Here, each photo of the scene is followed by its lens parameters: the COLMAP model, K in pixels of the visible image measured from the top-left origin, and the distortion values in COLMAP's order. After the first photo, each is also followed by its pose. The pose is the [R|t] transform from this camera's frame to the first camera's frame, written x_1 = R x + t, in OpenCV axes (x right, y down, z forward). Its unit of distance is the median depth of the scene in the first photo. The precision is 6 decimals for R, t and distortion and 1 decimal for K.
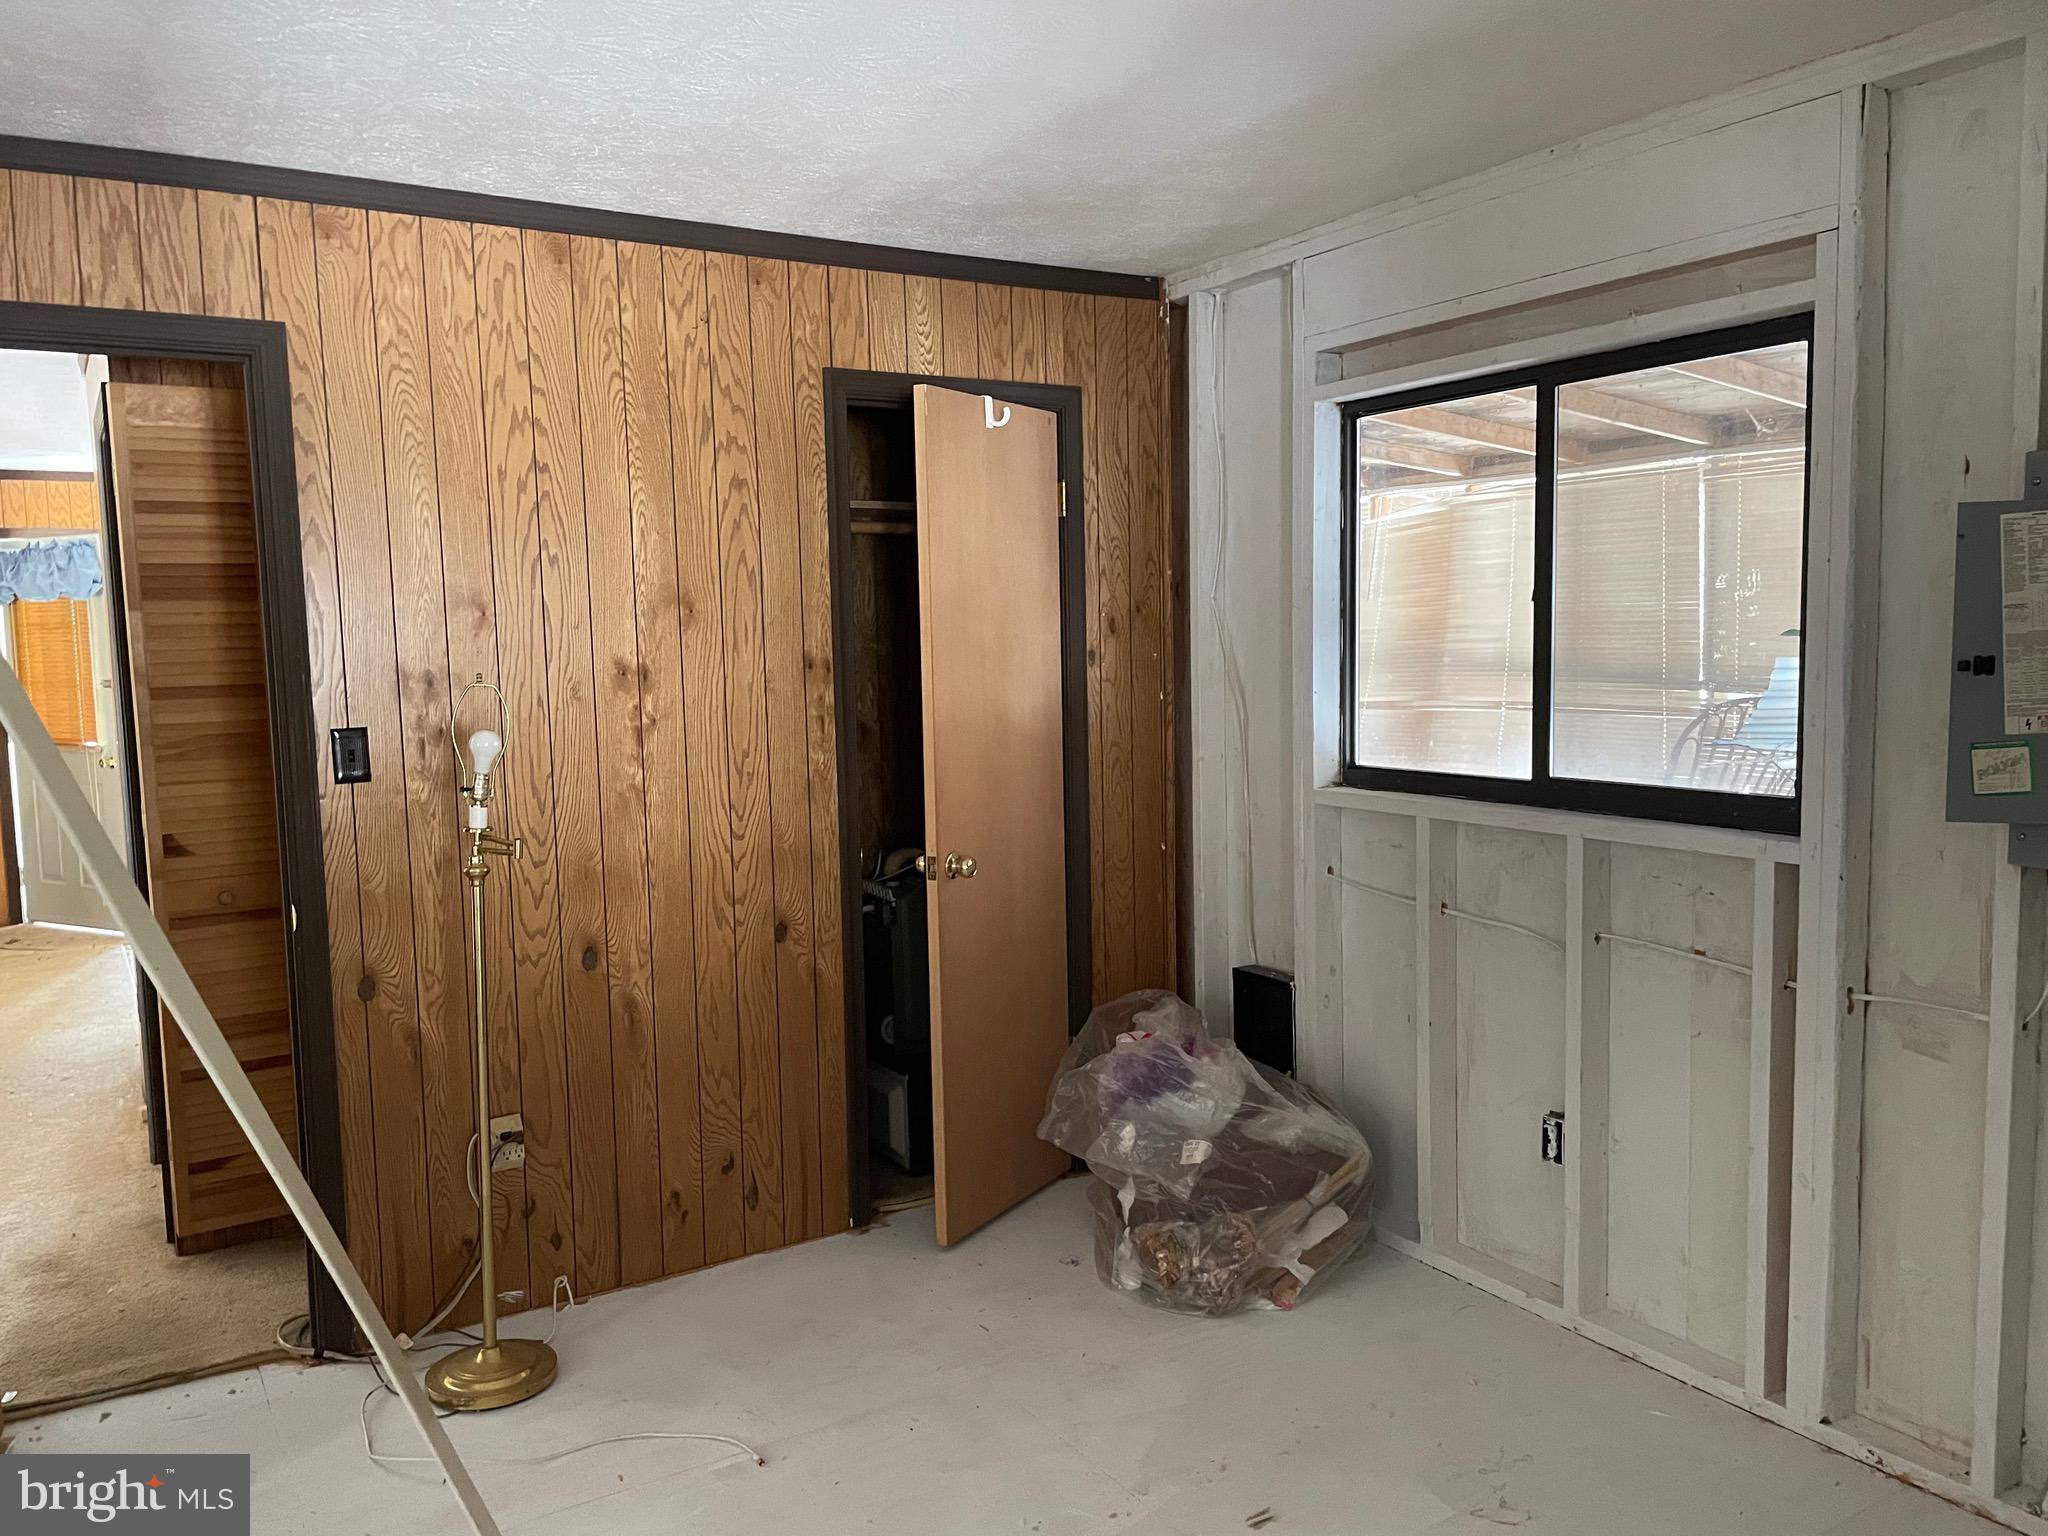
lens RADIAL K [[1542.7, 0, 1020.5], [0, 1542.7, 764.6], [0, 0, 1]] dist [0.007263, -0.001196]
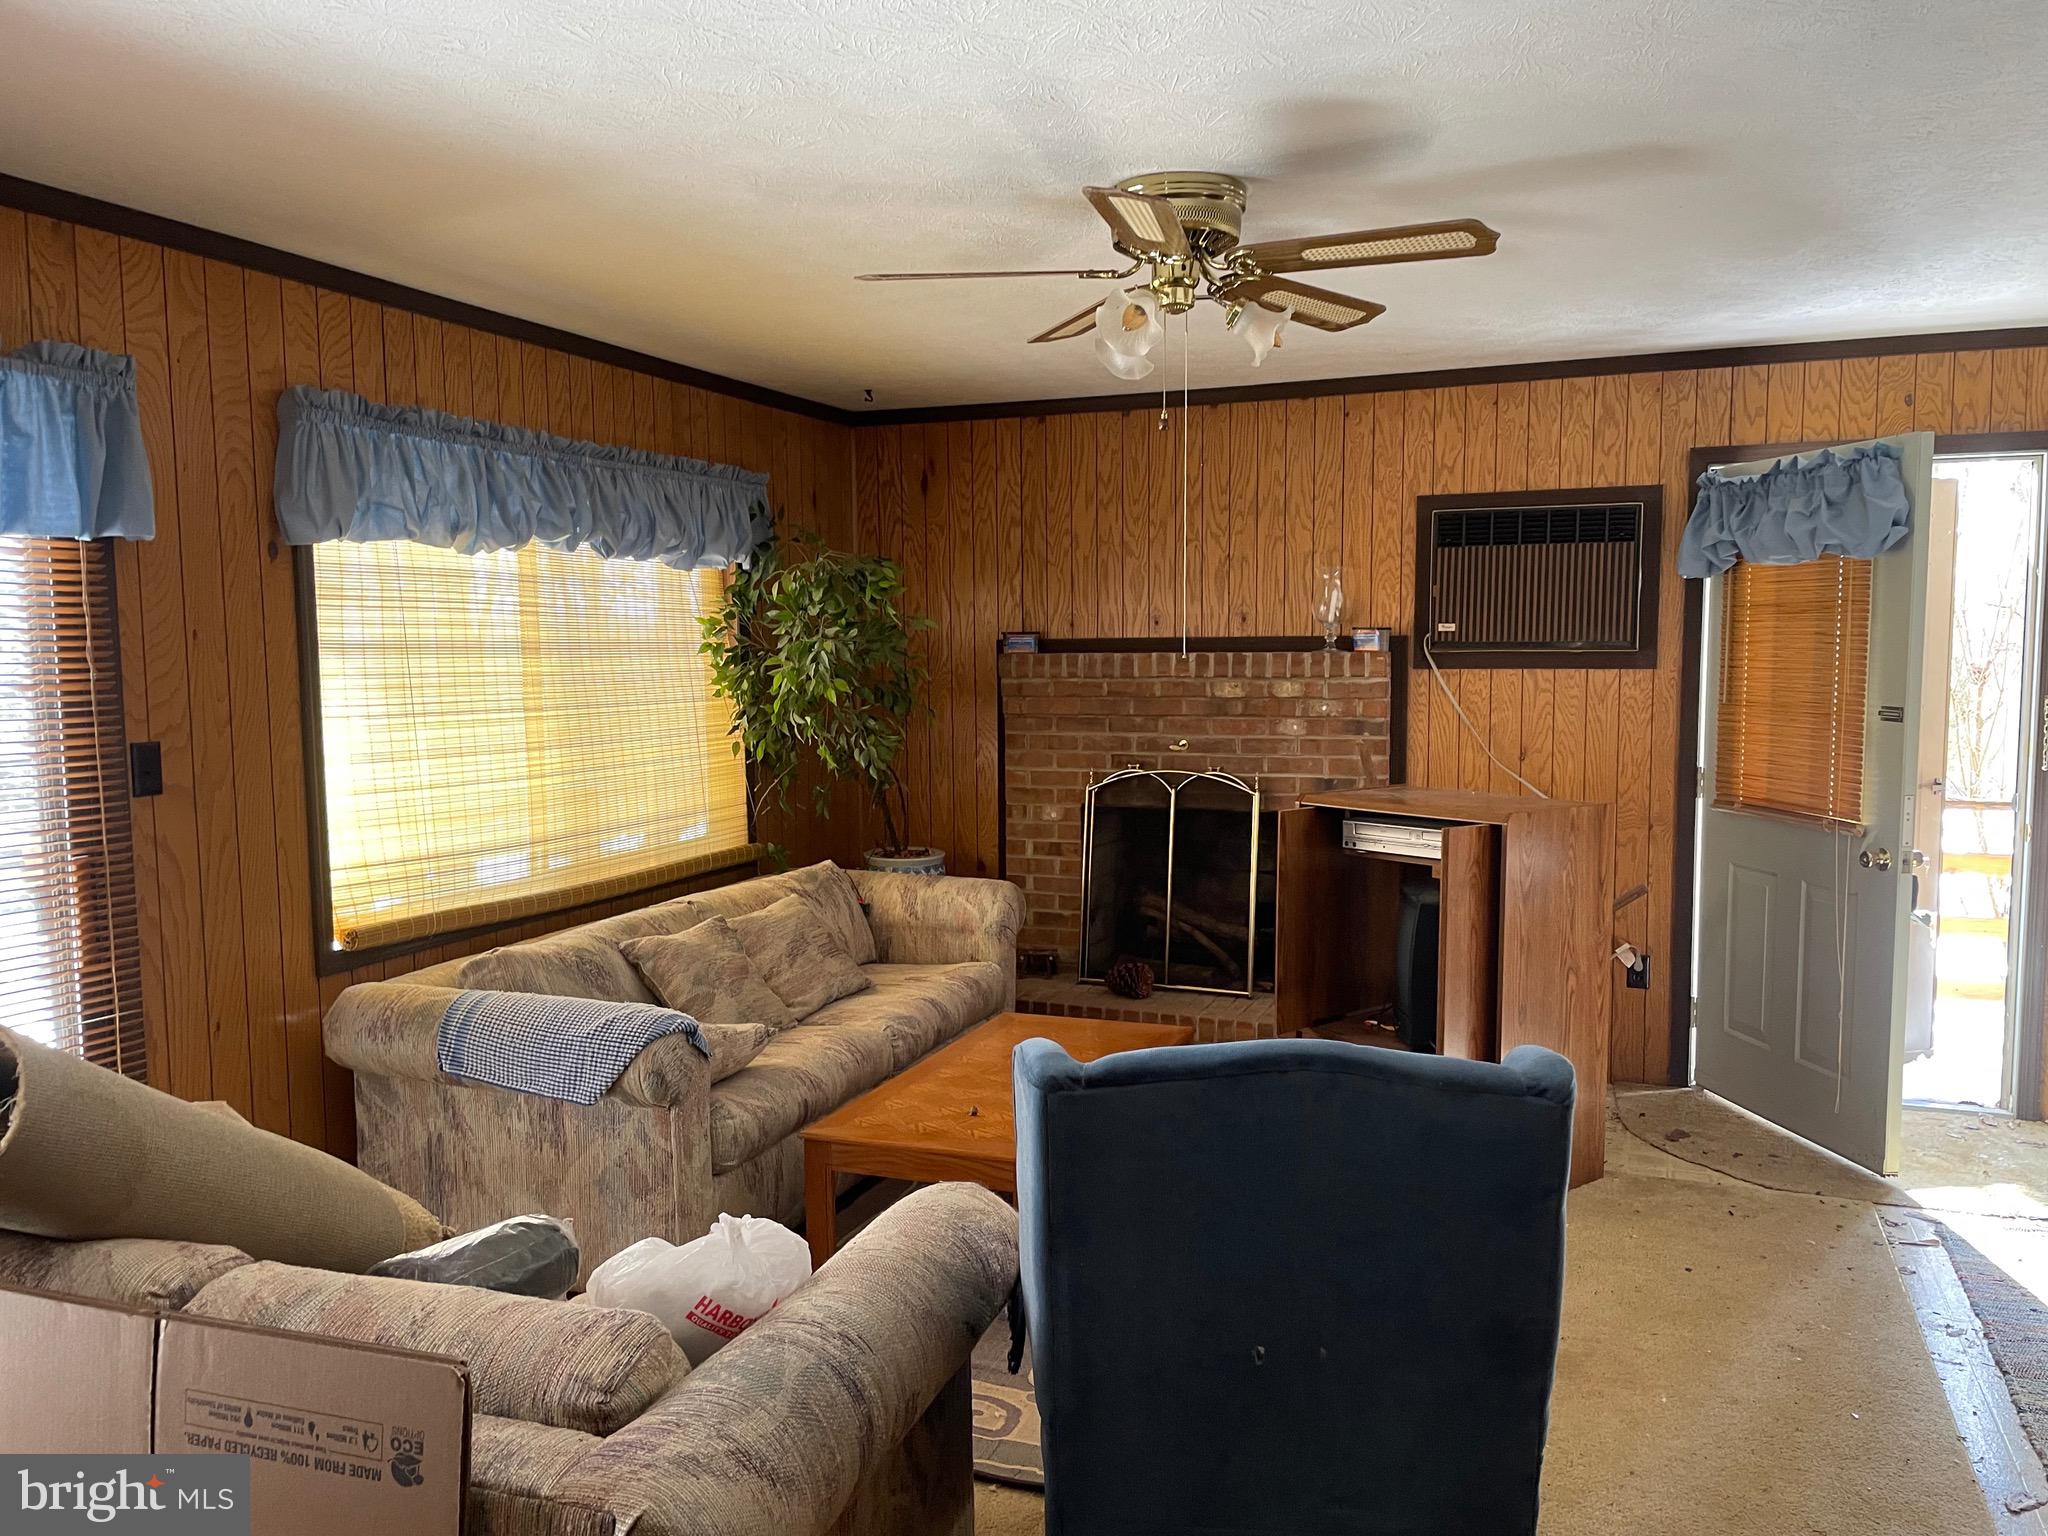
lens RADIAL K [[1542.7, 0, 1026.5], [0, 1542.7, 772.0], [0, 0, 1]] dist [0.007263, -0.001196]
pose [[0.585582, 0.091578, -0.805423, -0.326451], [-0.083738, 0.995116, 0.052264, -0.034830], [0.806276, 0.036840, 0.590391, 0.433949]]
